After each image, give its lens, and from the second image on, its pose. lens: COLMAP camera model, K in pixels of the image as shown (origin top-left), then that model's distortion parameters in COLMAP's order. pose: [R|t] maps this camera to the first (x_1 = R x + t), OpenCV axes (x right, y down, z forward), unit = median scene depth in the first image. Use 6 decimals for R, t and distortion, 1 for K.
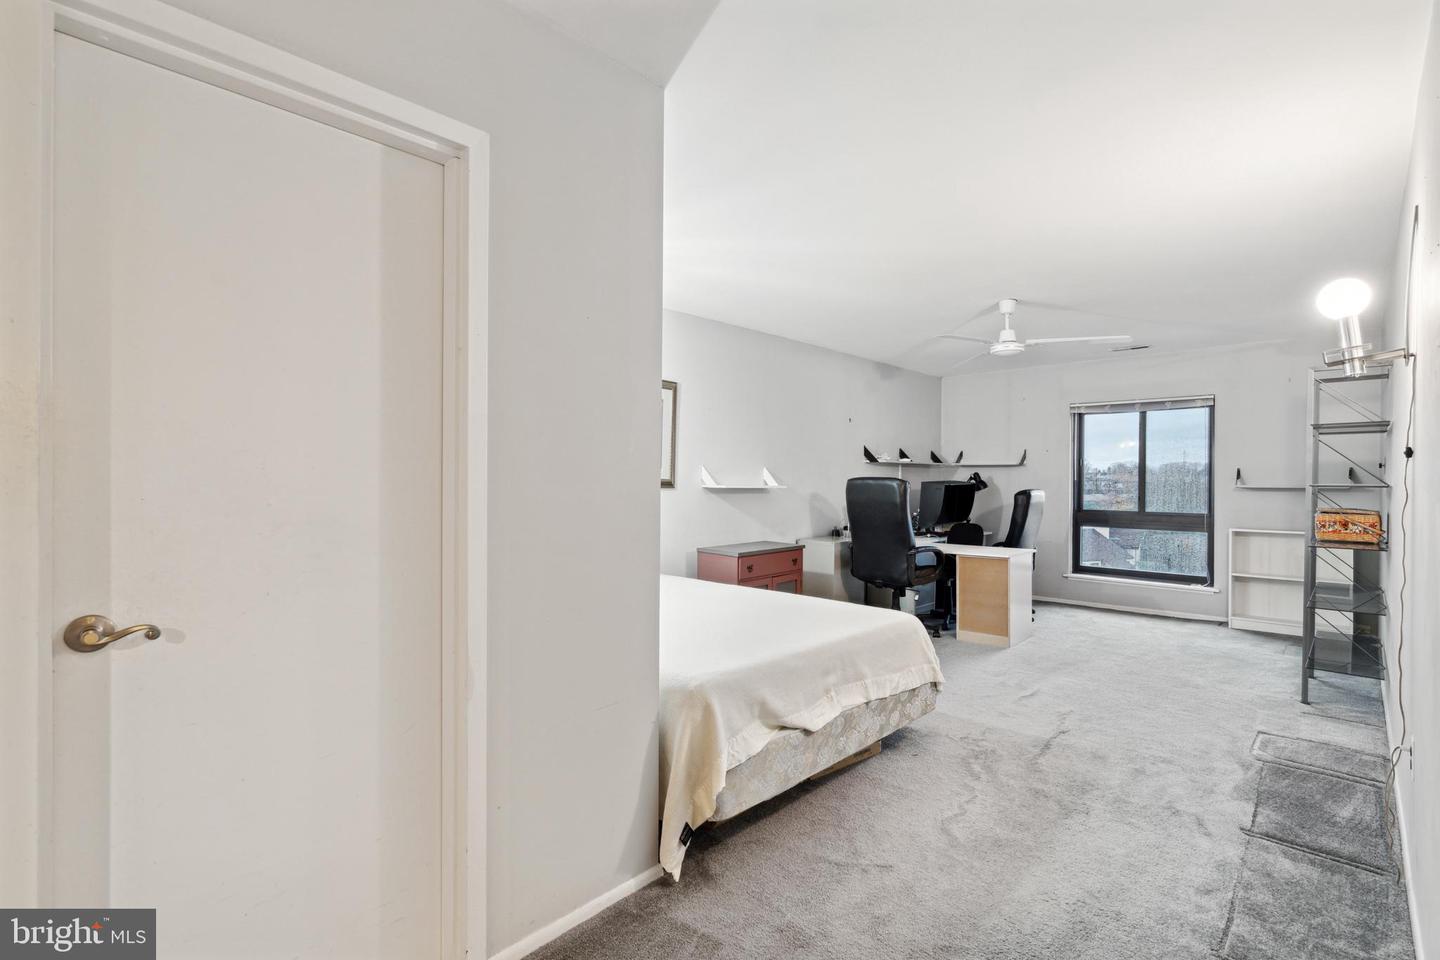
lens RADIAL K [[654.2, 0, 718.7], [0, 654.2, 483.3], [0, 0, 1]] dist [-0.002103, -0.000104]
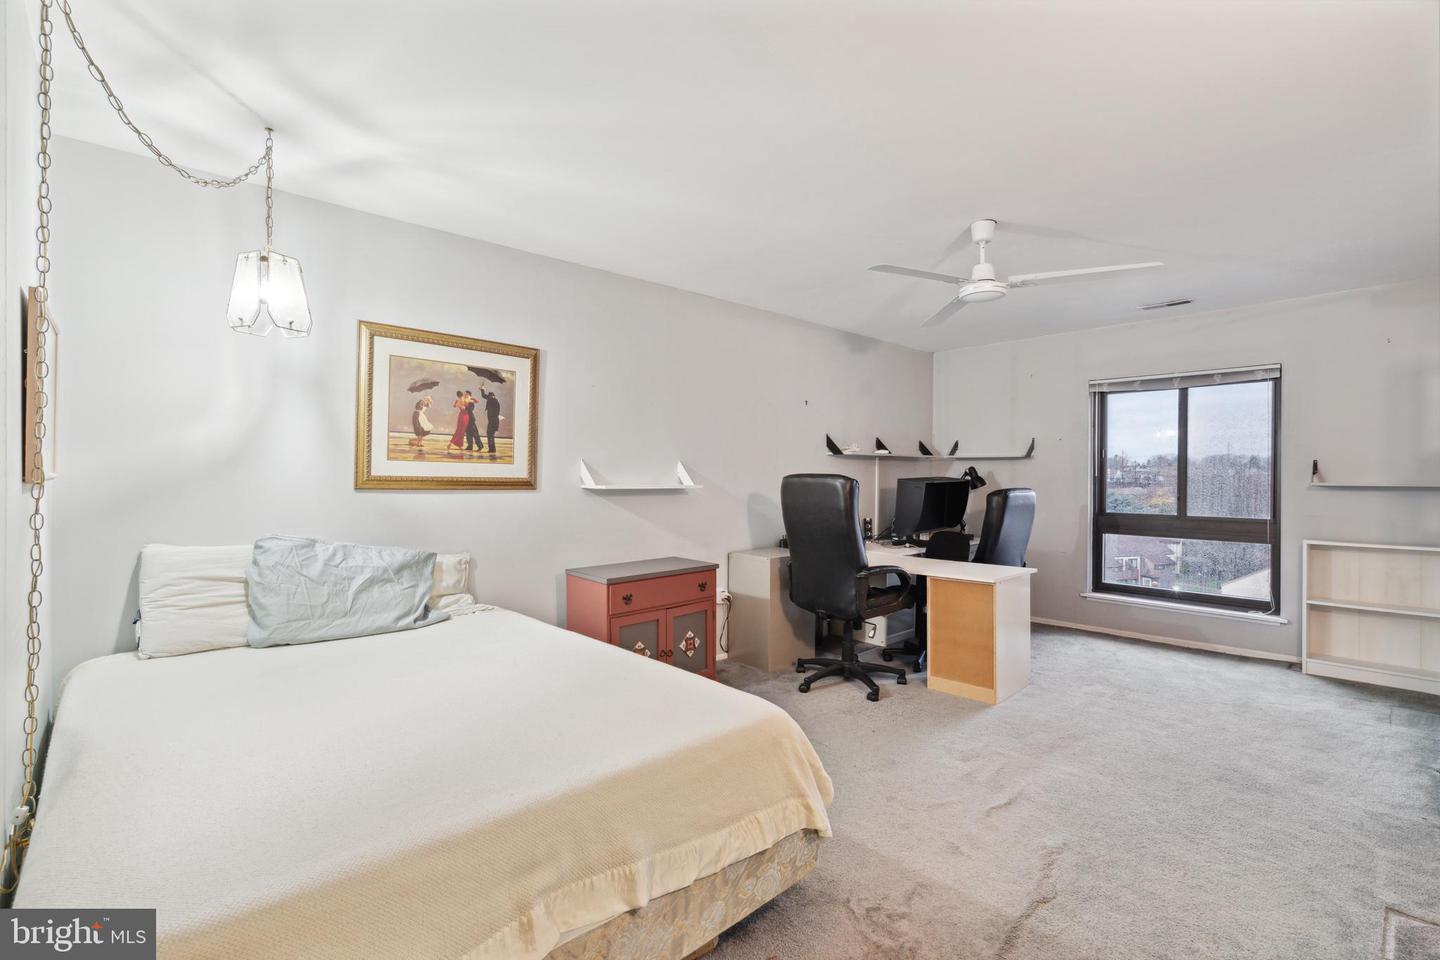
lens RADIAL K [[642.4, 0, 715.7], [0, 642.4, 480.2], [0, 0, 1]] dist [-0.000963, -0.000383]
pose [[0.998487, -0.002918, -0.054917, 0.145892], [0.003125, 0.999988, 0.003682, -0.004535], [0.054906, -0.003848, 0.998484, 0.223104]]
